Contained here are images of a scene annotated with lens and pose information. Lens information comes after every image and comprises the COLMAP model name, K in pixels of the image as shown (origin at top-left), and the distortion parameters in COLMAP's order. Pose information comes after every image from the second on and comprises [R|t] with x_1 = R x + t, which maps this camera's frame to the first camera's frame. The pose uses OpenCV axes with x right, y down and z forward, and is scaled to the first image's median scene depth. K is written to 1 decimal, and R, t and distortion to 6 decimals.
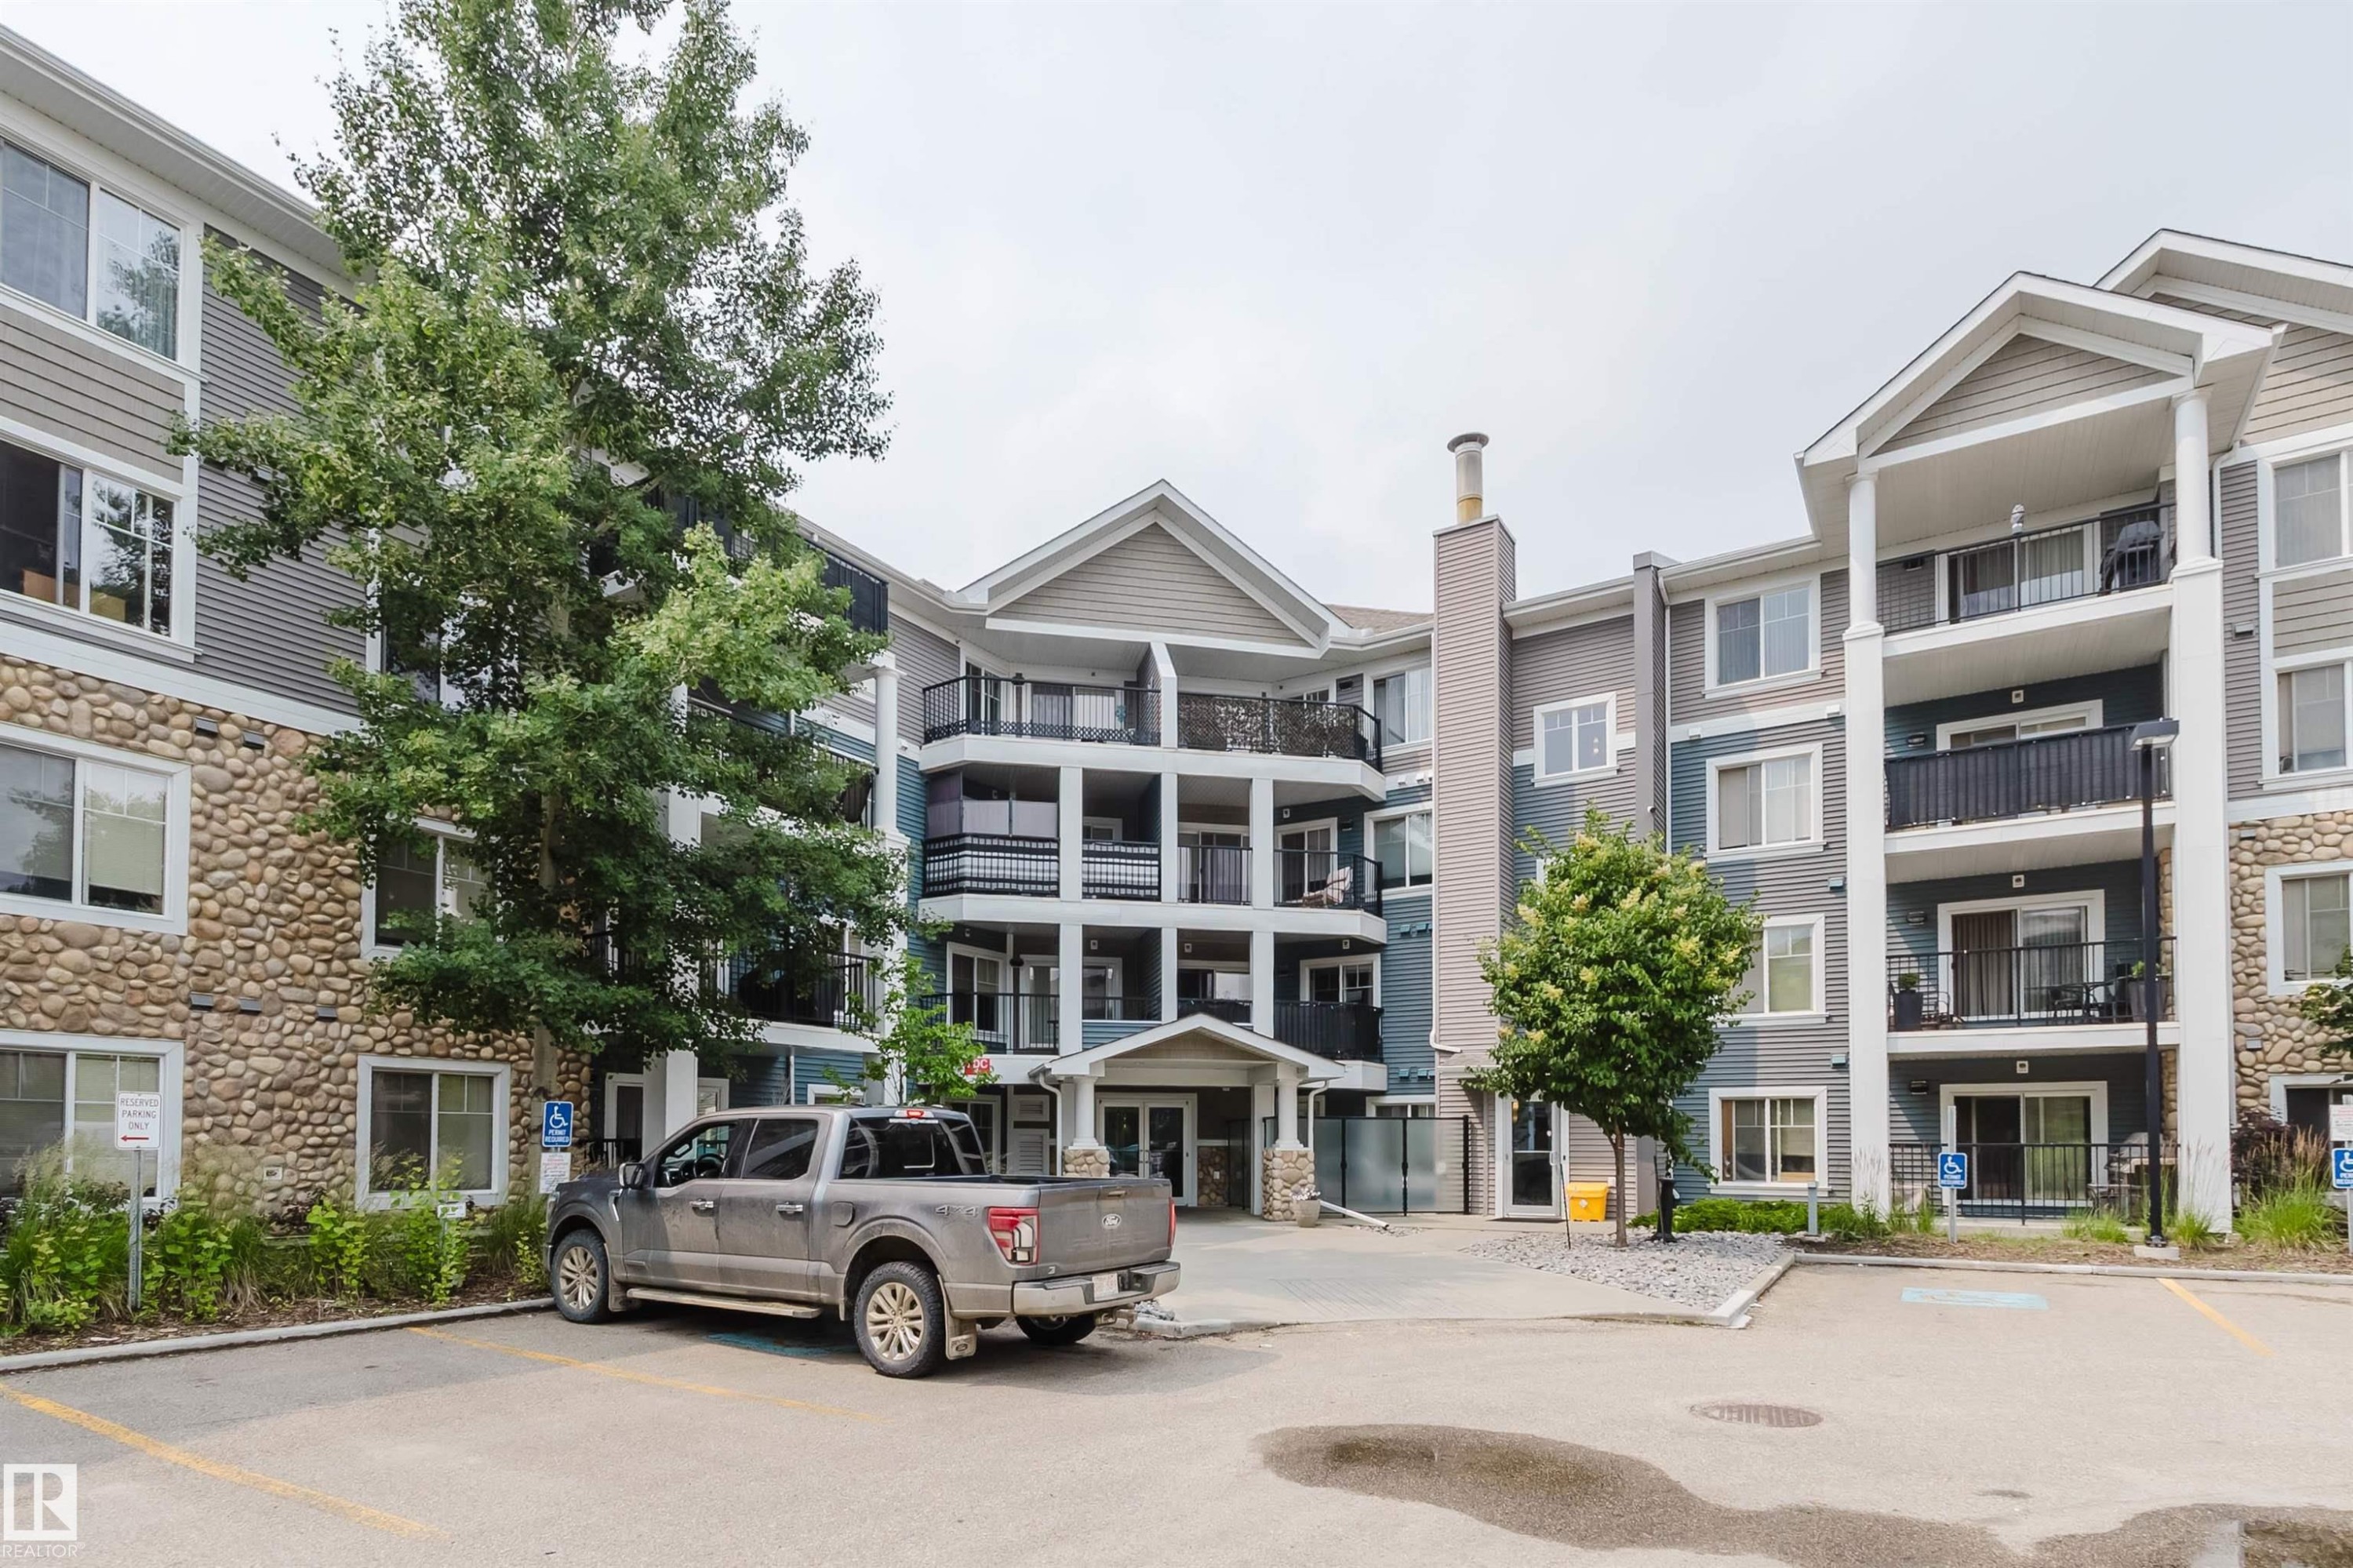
lens RADIAL K [[1090.3, 0, 1130.7], [0, 1090.3, 822.9], [0, 0, 1]] dist [0.003496, 0.000575]
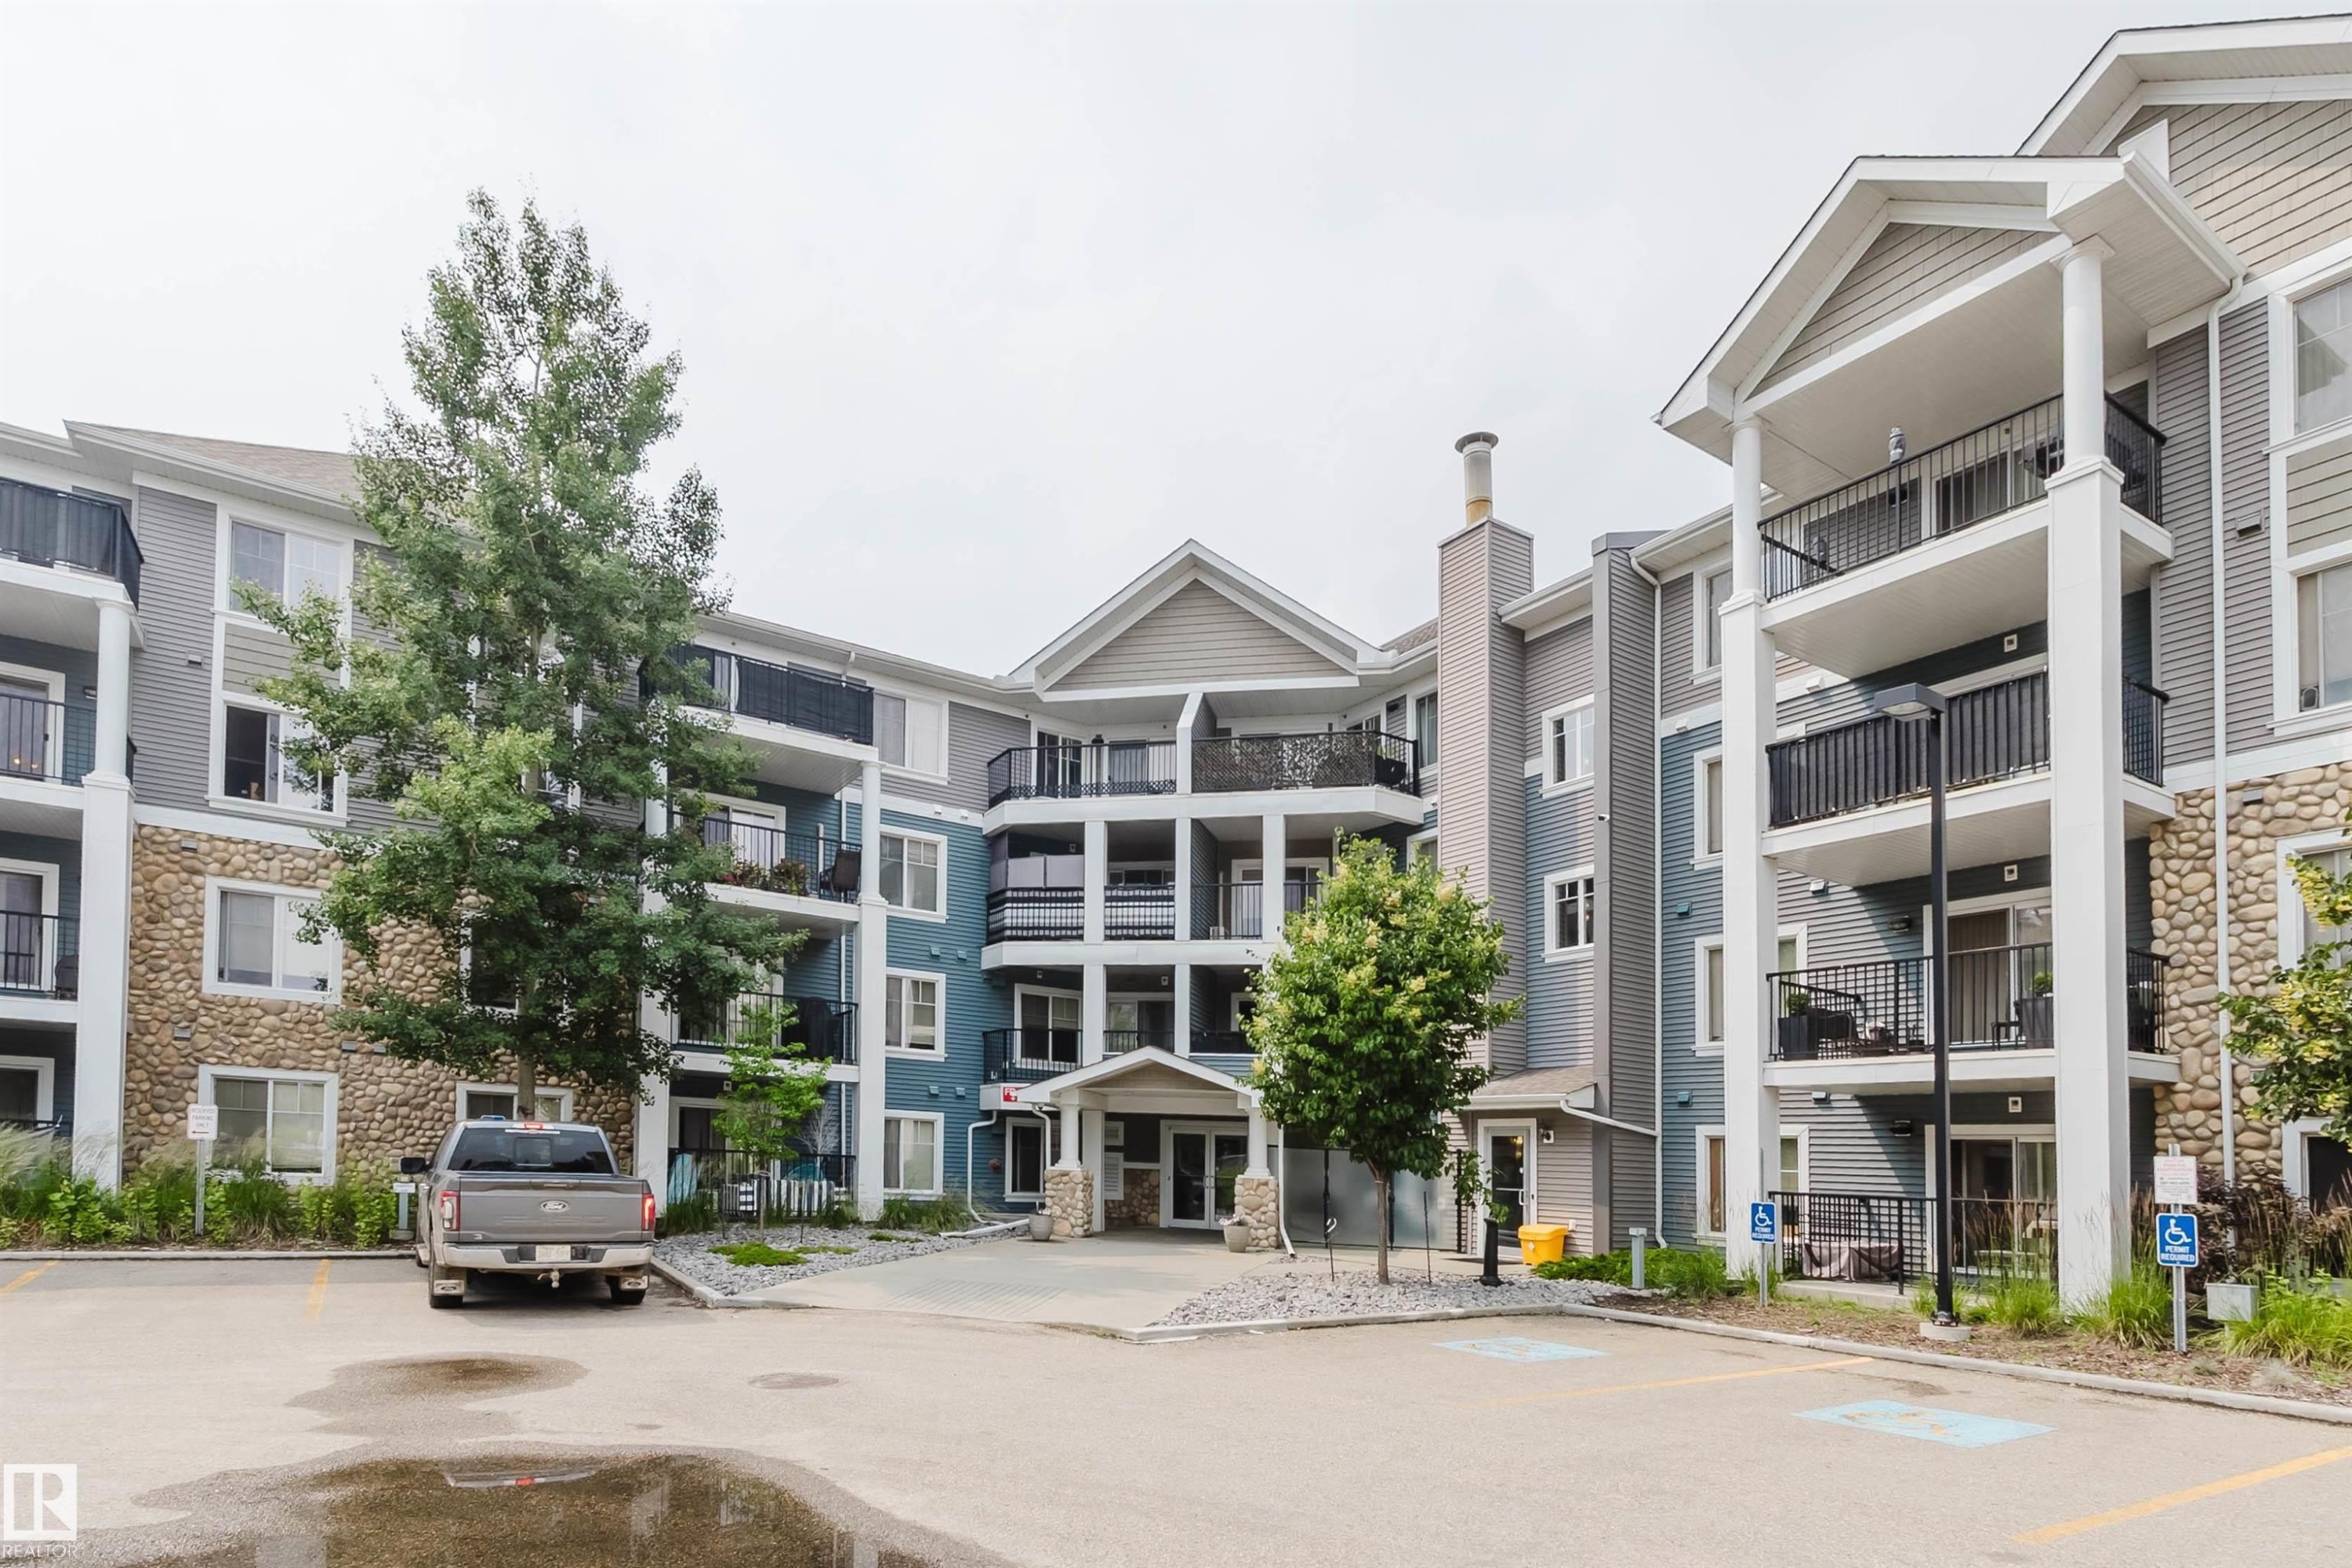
lens RADIAL K [[1108.6, 0, 1189.0], [0, 1108.6, 827.6], [0, 0, 1]] dist [0.004429, 0.000575]
pose [[0.919143, -0.084633, -0.384725, 0.586197], [0.077908, 0.996412, -0.033064, -0.000344], [0.386143, 0.000418, 0.922439, 0.009263]]
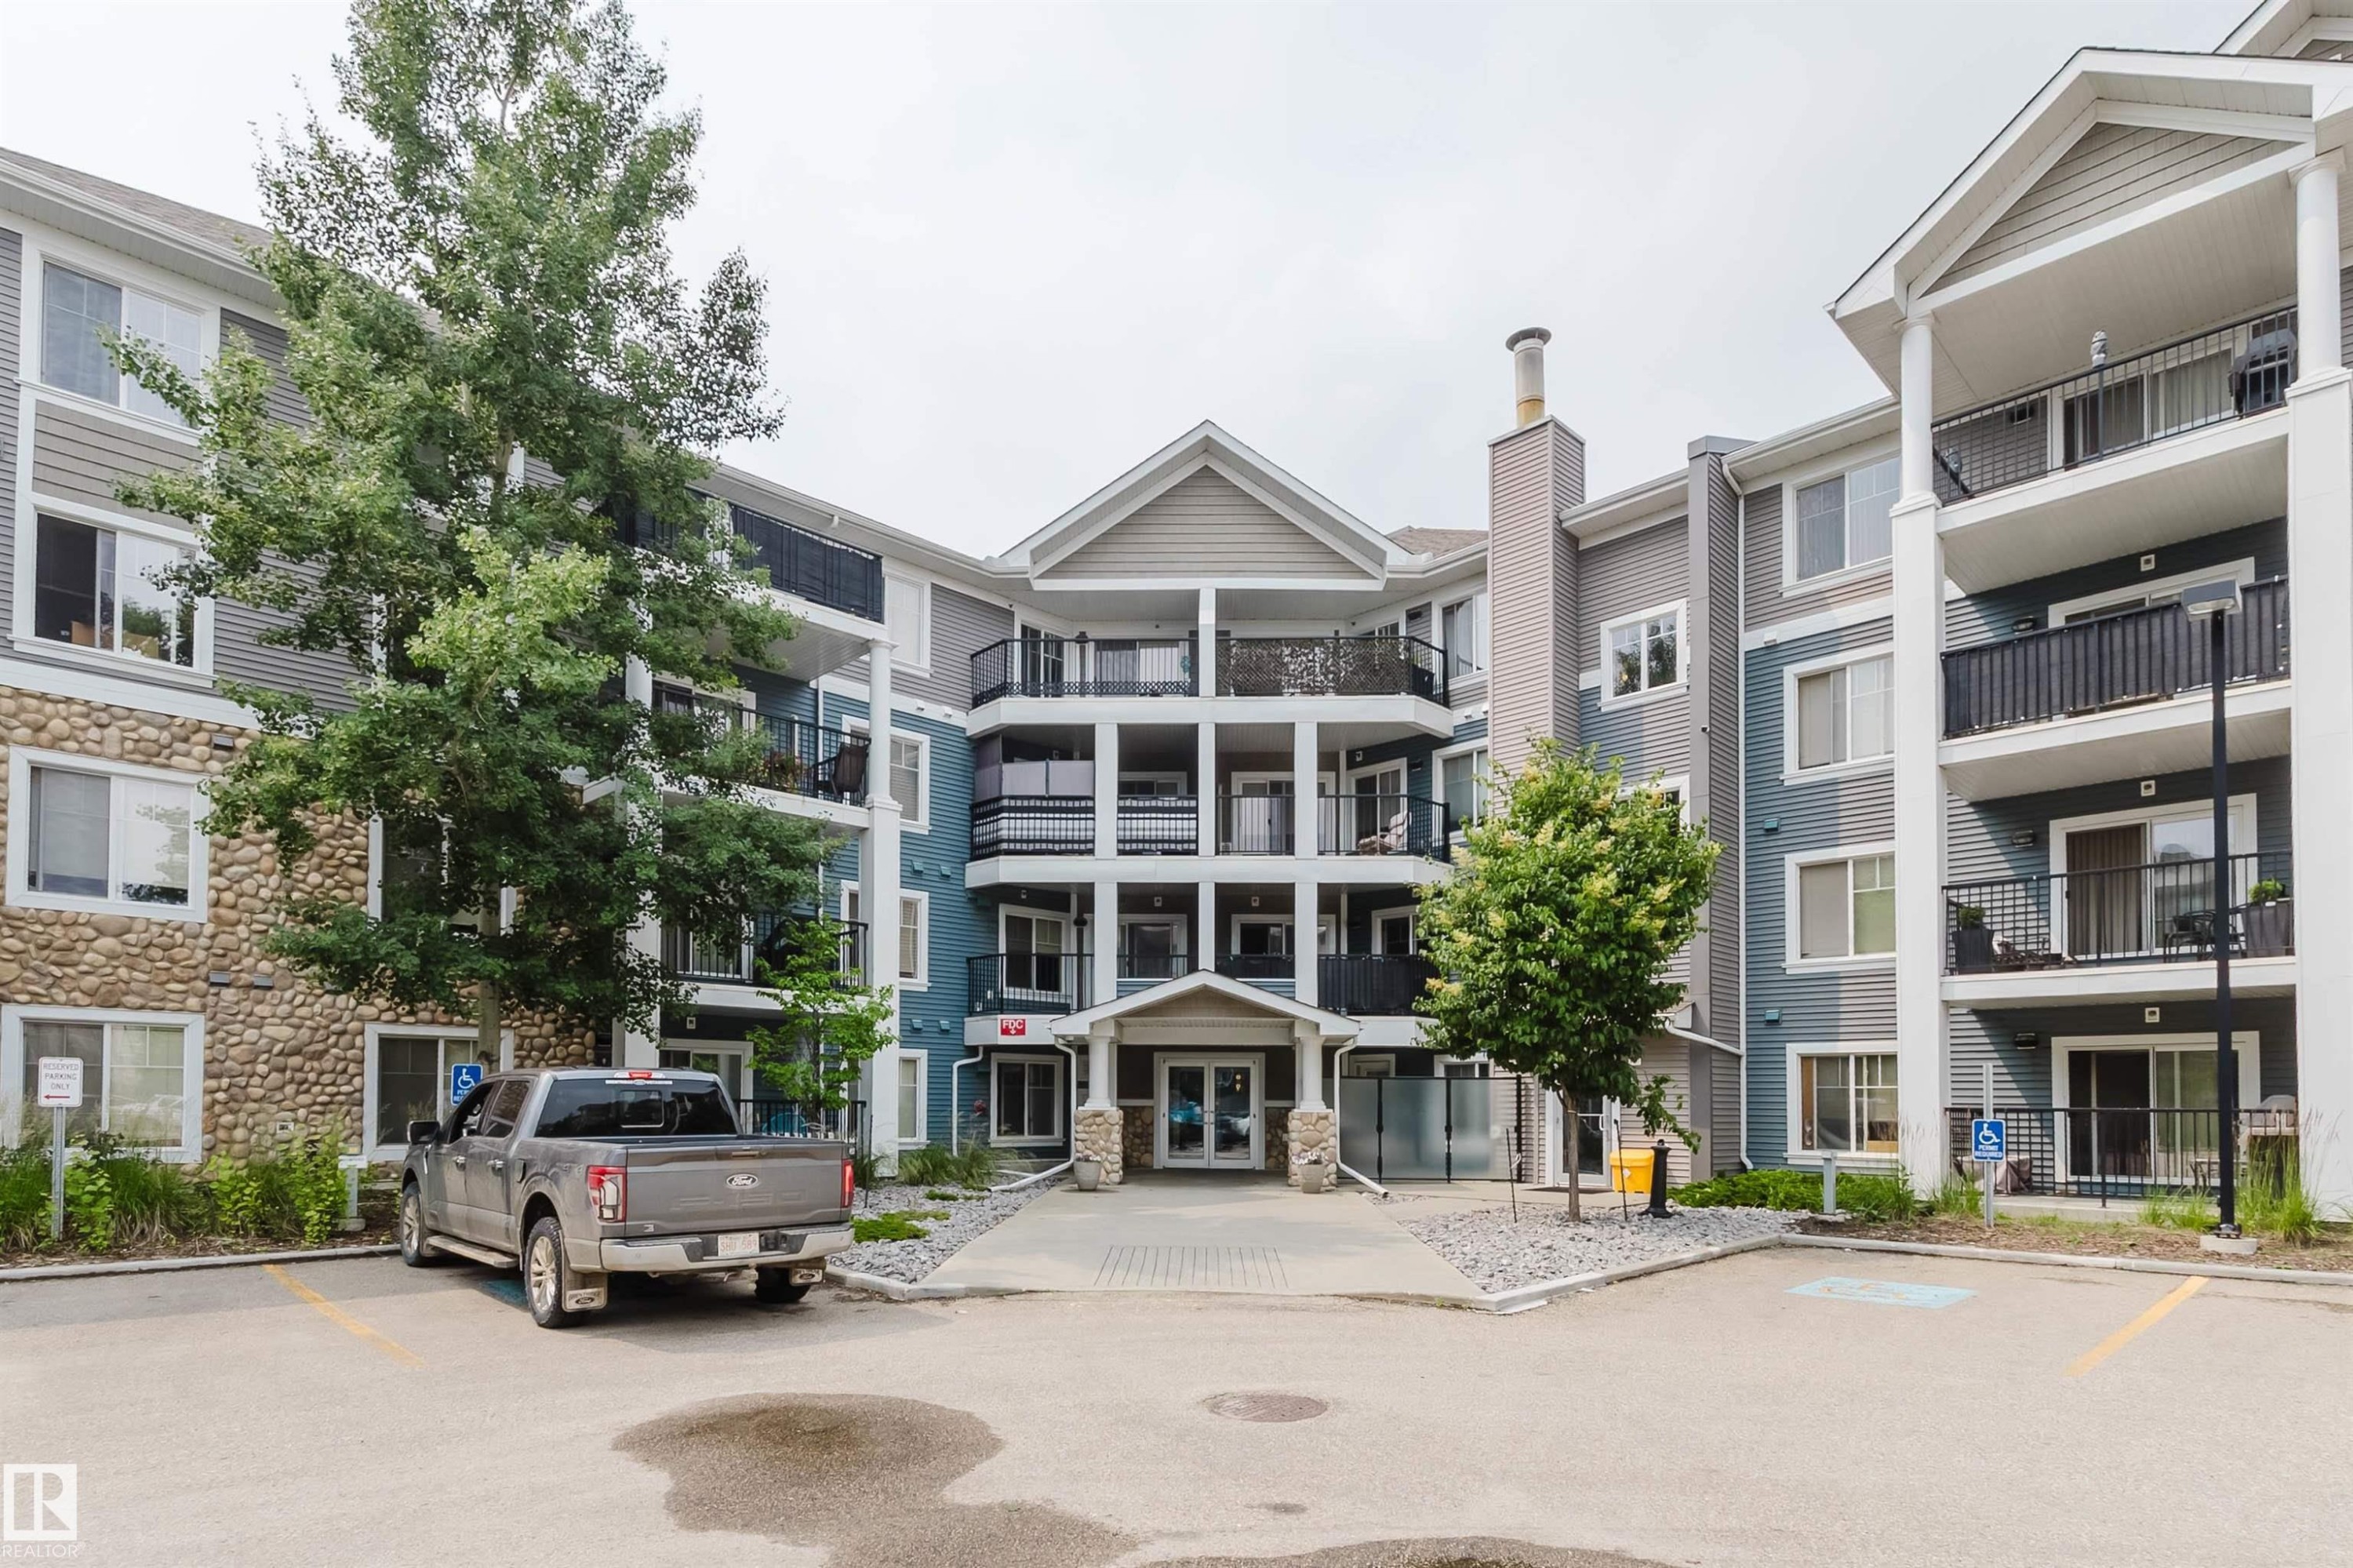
lens RADIAL K [[1110.2, 0, 1181.9], [0, 1110.2, 779.3], [0, 0, 1]] dist [0.003745, 0.000087]
pose [[0.977372, -0.055811, -0.204030, 0.273877], [0.056197, 0.998412, -0.003907, 0.009292], [0.203924, -0.007647, 0.978957, 0.035651]]
